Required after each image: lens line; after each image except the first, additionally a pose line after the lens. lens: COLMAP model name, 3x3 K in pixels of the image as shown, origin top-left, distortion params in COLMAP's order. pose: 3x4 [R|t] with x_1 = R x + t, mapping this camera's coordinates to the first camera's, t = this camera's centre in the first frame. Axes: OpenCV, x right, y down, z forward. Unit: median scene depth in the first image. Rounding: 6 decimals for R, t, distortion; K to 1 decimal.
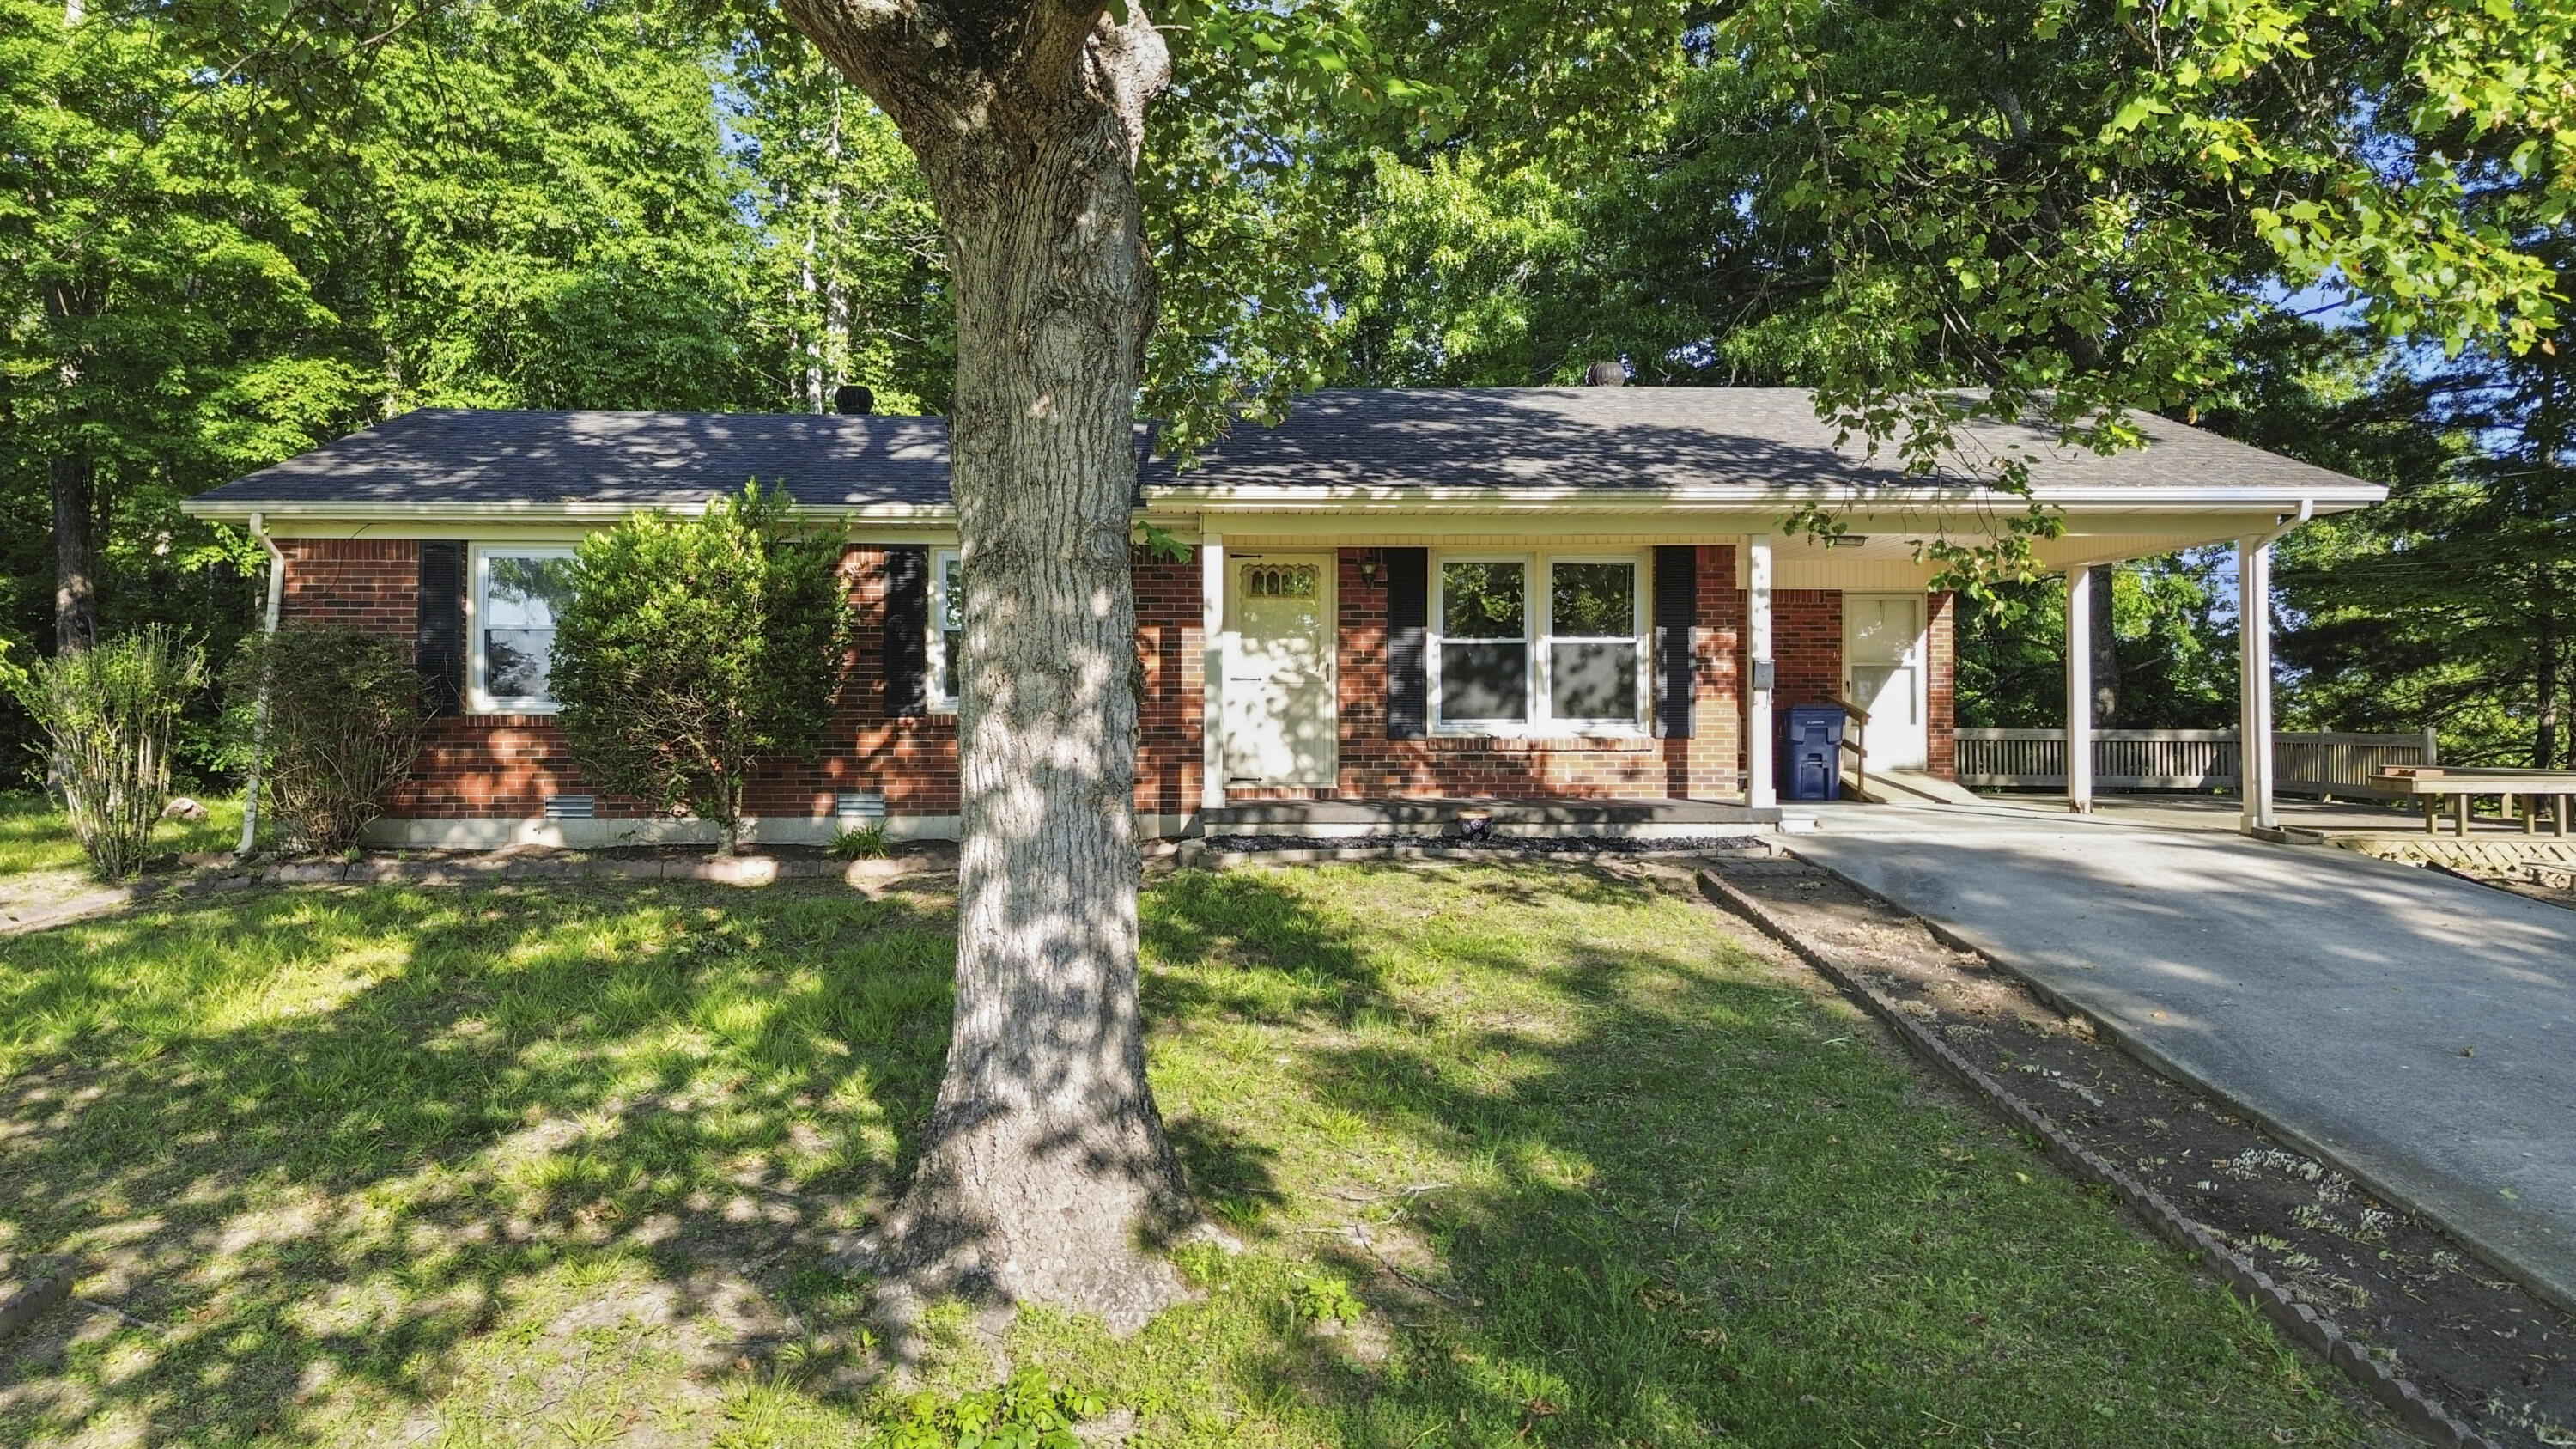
lens RADIAL K [[1779.5, 0, 1288.0], [0, 1779.5, 724.5], [0, 0, 1]] dist [0.072652, -0.000650]
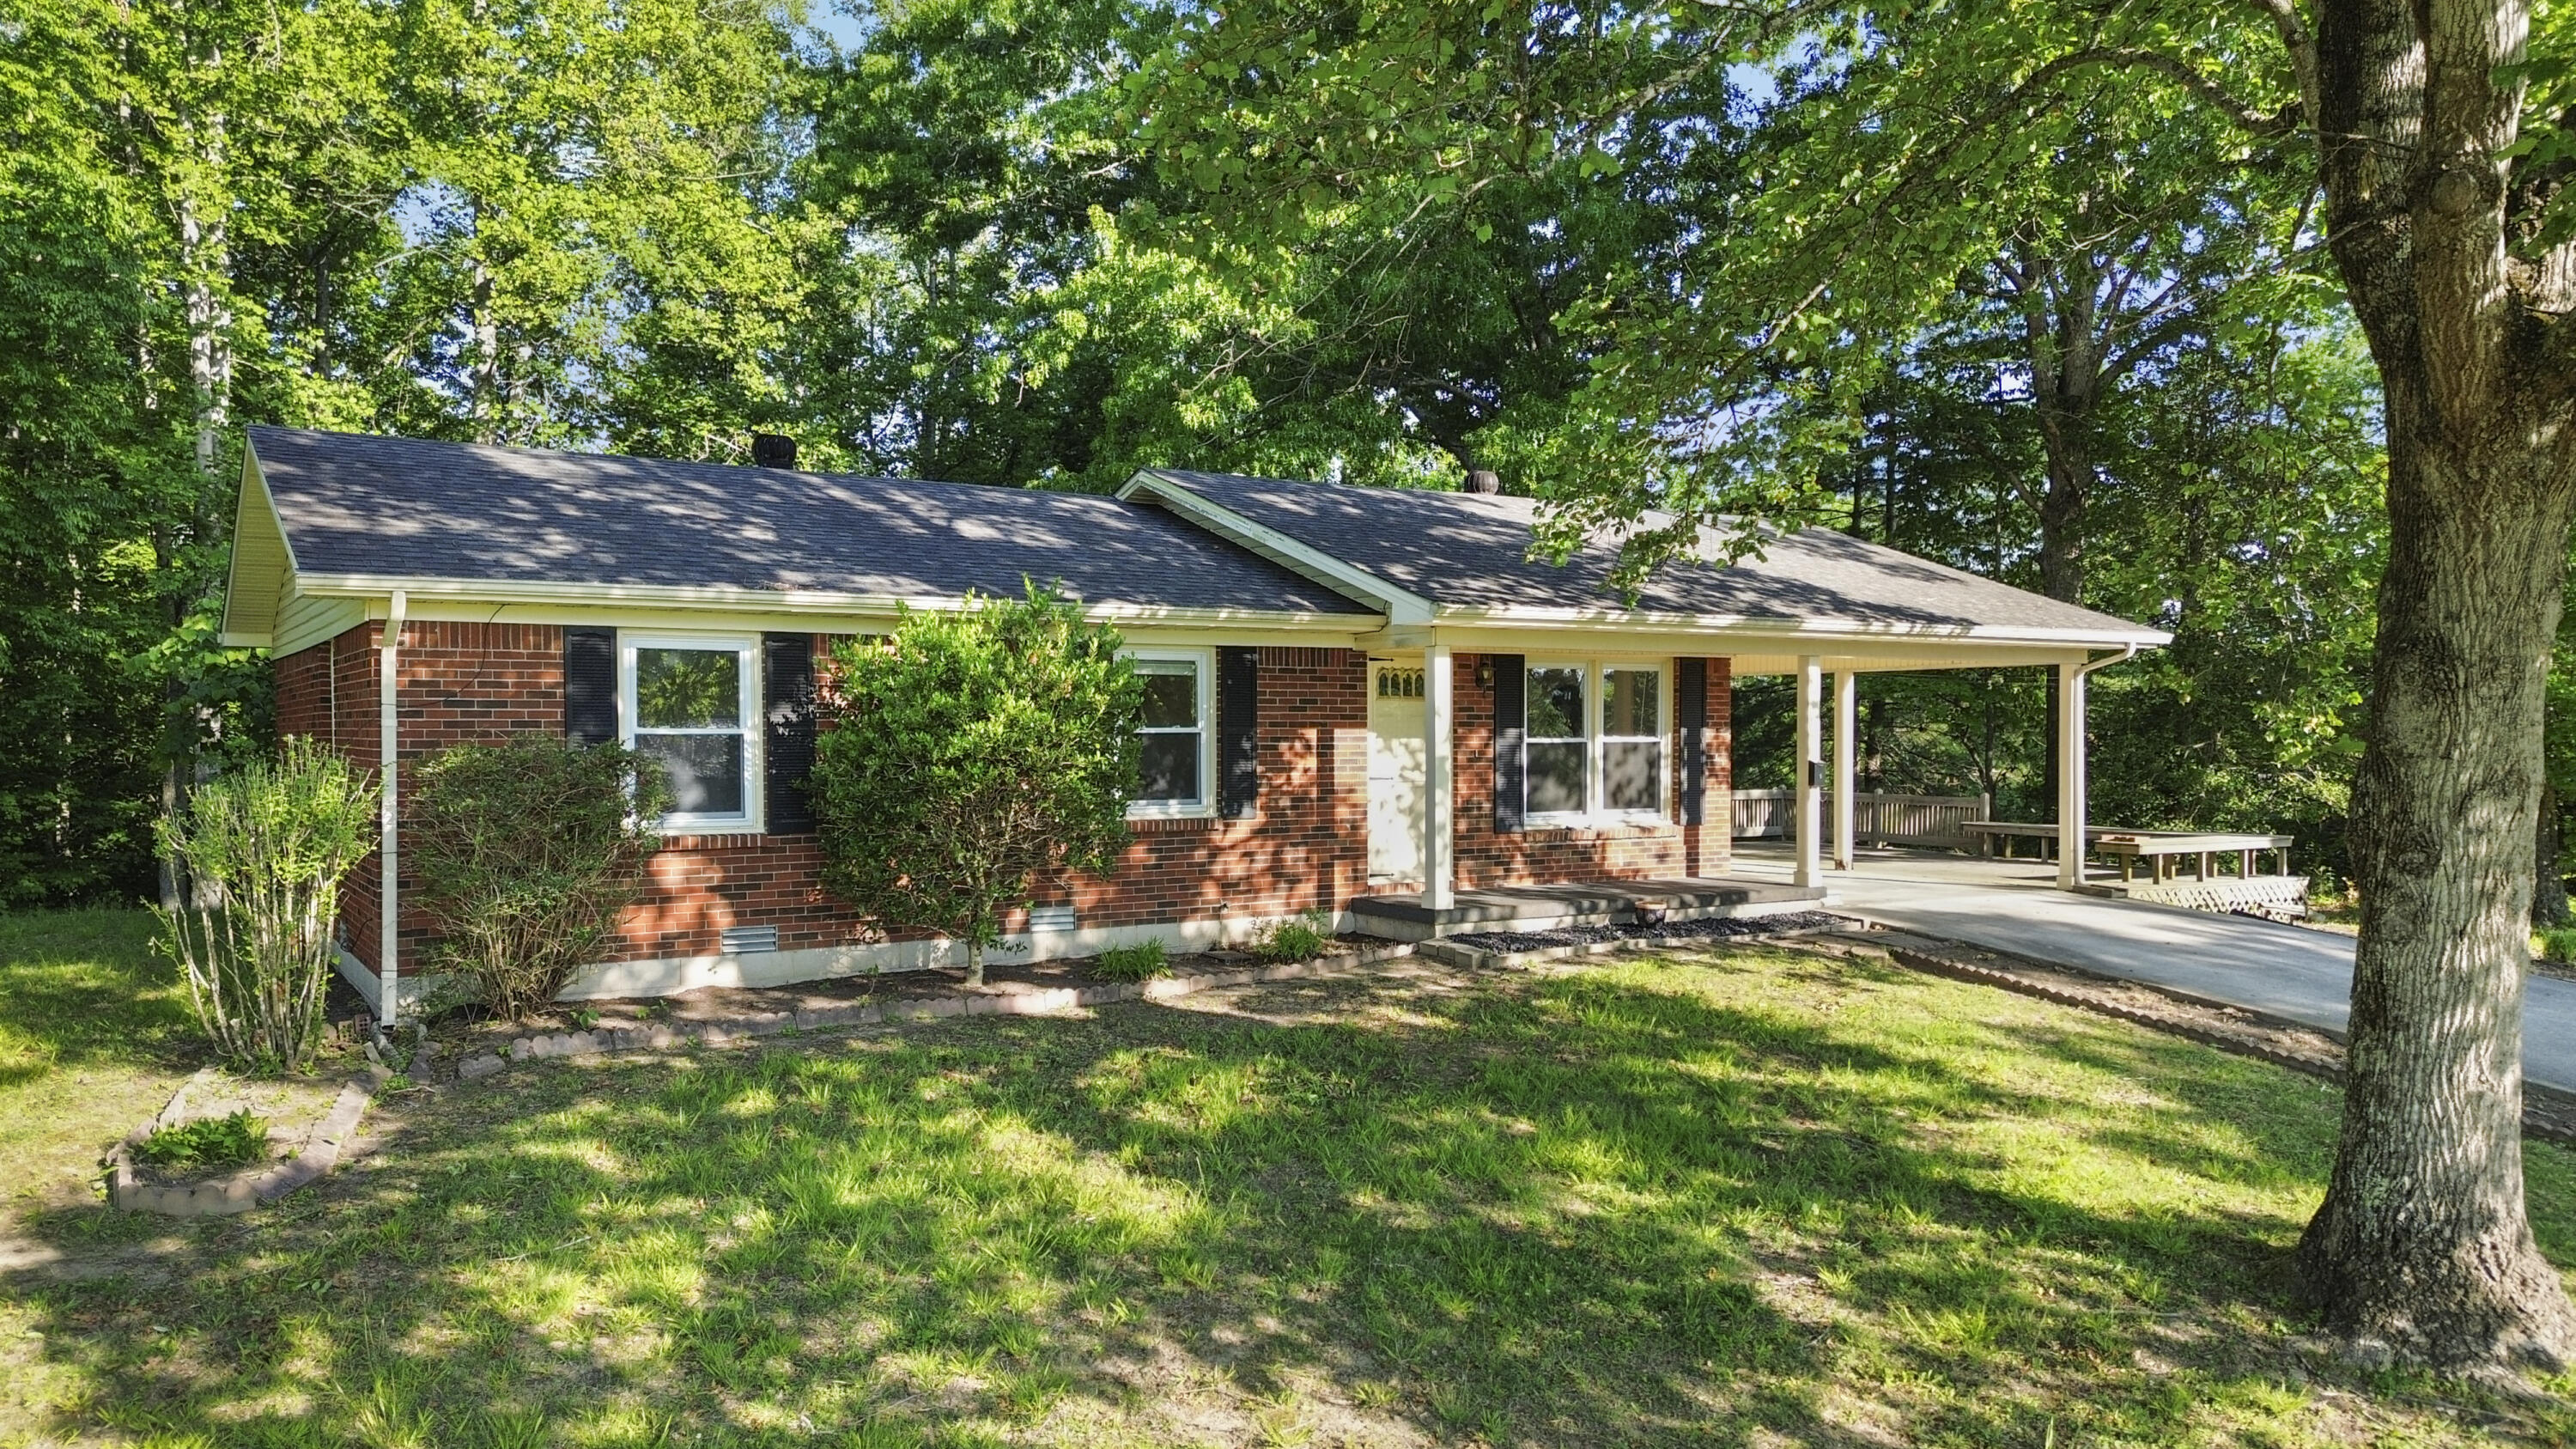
lens RADIAL K [[1844.9, 0, 1288.0], [0, 1844.9, 724.5], [0, 0, 1]] dist [0.074752, -0.003460]
pose [[0.872061, 0.001510, 0.489394, -0.595436], [0.002518, 0.999968, -0.007573, -0.048464], [-0.489390, 0.007837, 0.872030, 0.091503]]
